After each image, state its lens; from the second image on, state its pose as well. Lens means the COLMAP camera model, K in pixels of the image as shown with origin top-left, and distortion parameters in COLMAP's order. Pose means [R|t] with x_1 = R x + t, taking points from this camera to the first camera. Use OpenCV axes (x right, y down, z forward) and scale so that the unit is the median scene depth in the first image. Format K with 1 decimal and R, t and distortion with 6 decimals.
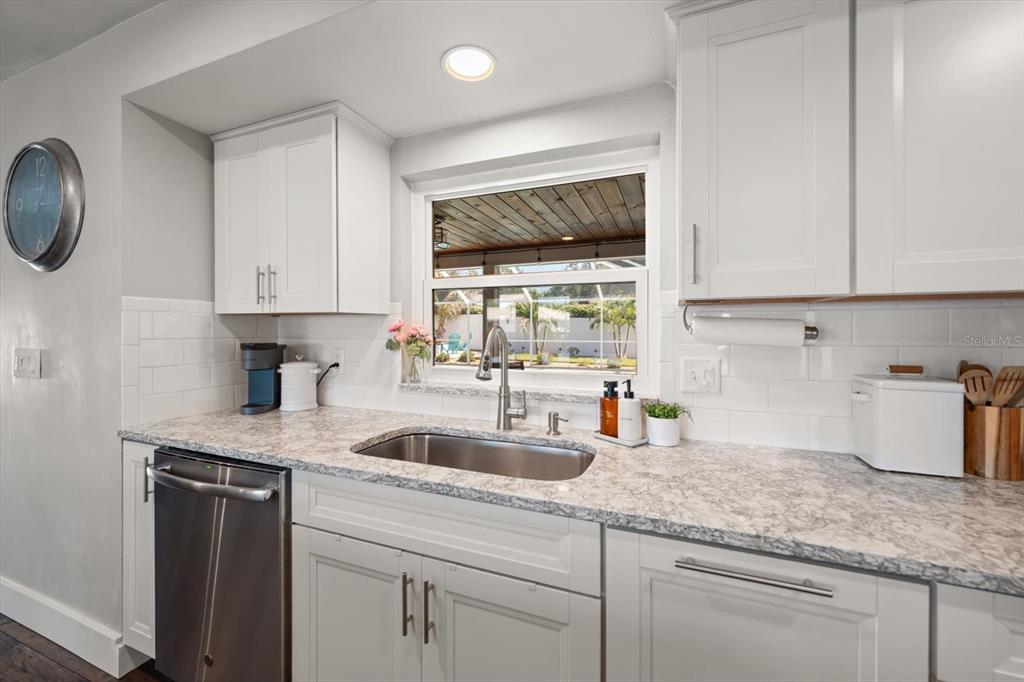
lens RADIAL K [[403.9, 0, 516.3], [0, 403.9, 343.8], [0, 0, 1]] dist [0.001505, 0.000056]
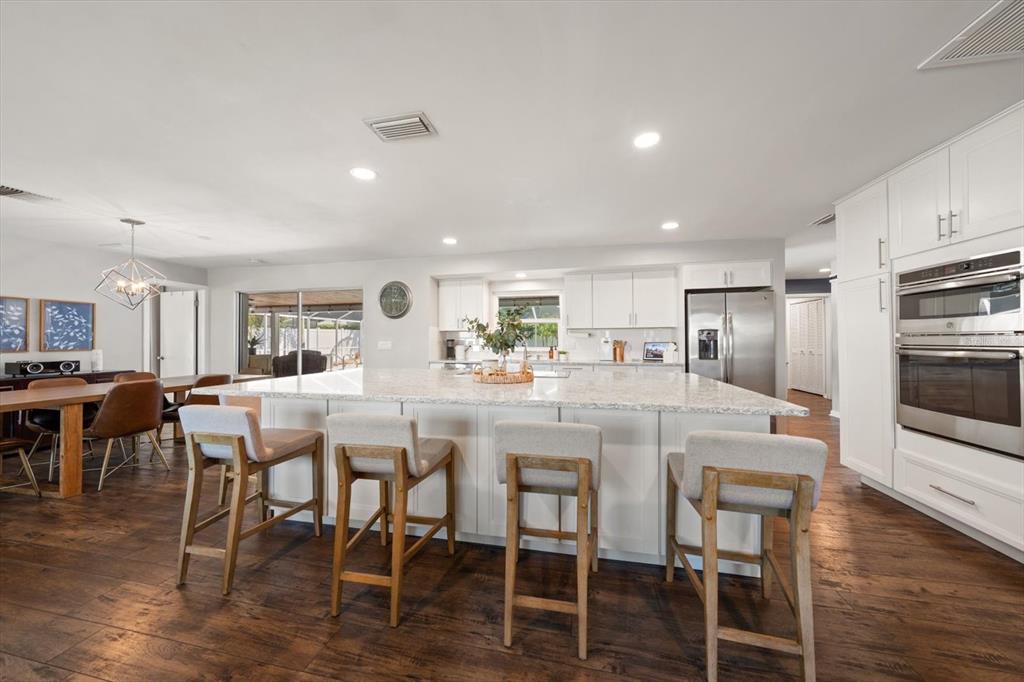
lens RADIAL K [[351.3, 0, 512.0], [0, 351.3, 341.0], [0, 0, 1]] dist [-0.000866, -0.000074]
pose [[0.987190, -0.003881, 0.159505, -0.722369], [0.009758, 0.999301, -0.036075, 0.150063], [-0.159253, 0.037169, 0.986538, -2.438075]]
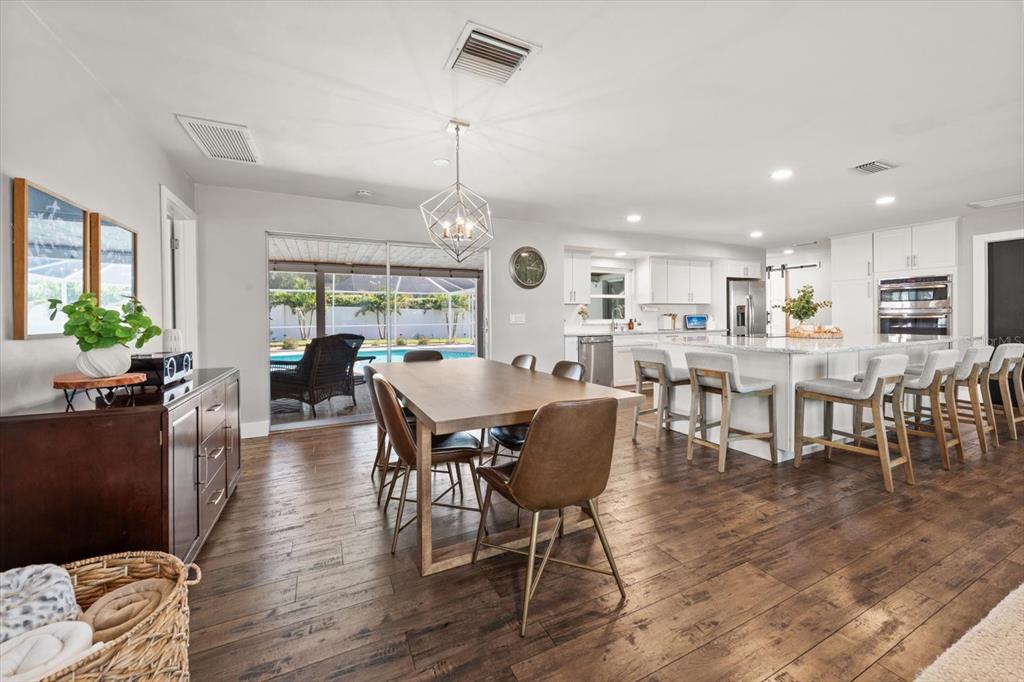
lens RADIAL K [[392.5, 0, 513.5], [0, 392.5, 321.7], [0, 0, 1]] dist [-0.000774, 0.000029]
pose [[0.677685, -0.015138, 0.735197, -3.910738], [0.037571, 0.999195, -0.014057, 0.124322], [-0.734392, 0.037149, 0.677708, -1.091073]]
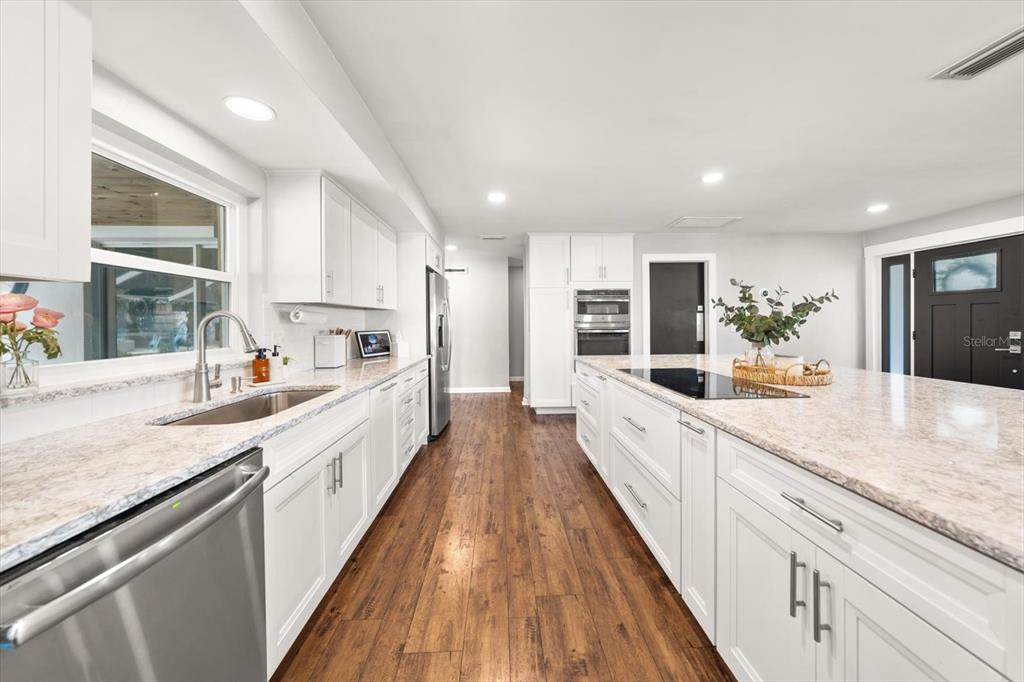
lens RADIAL K [[356.9, 0, 513.5], [0, 356.9, 323.7], [0, 0, 1]] dist [-0.003357, -0.000156]
pose [[-0.399464, 0.000311, 0.916749, -1.305931], [0.042304, 0.998941, 0.018095, 0.011744], [-0.915772, 0.046010, -0.399054, 0.601995]]
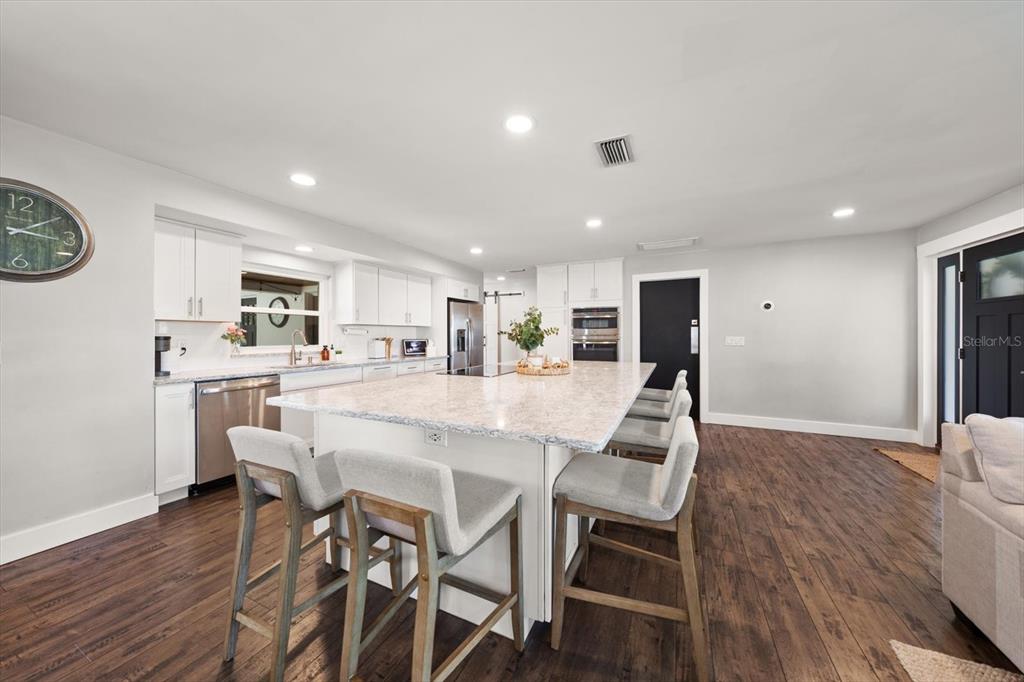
lens RADIAL K [[348.3, 0, 511.8], [0, 348.3, 335.6], [0, 0, 1]] dist [-0.000793, 0.000000]
pose [[0.075441, -0.001330, 0.997149, -2.430029], [0.038770, 0.999247, -0.001600, 0.066971], [-0.996396, 0.038780, 0.075436, -0.764045]]
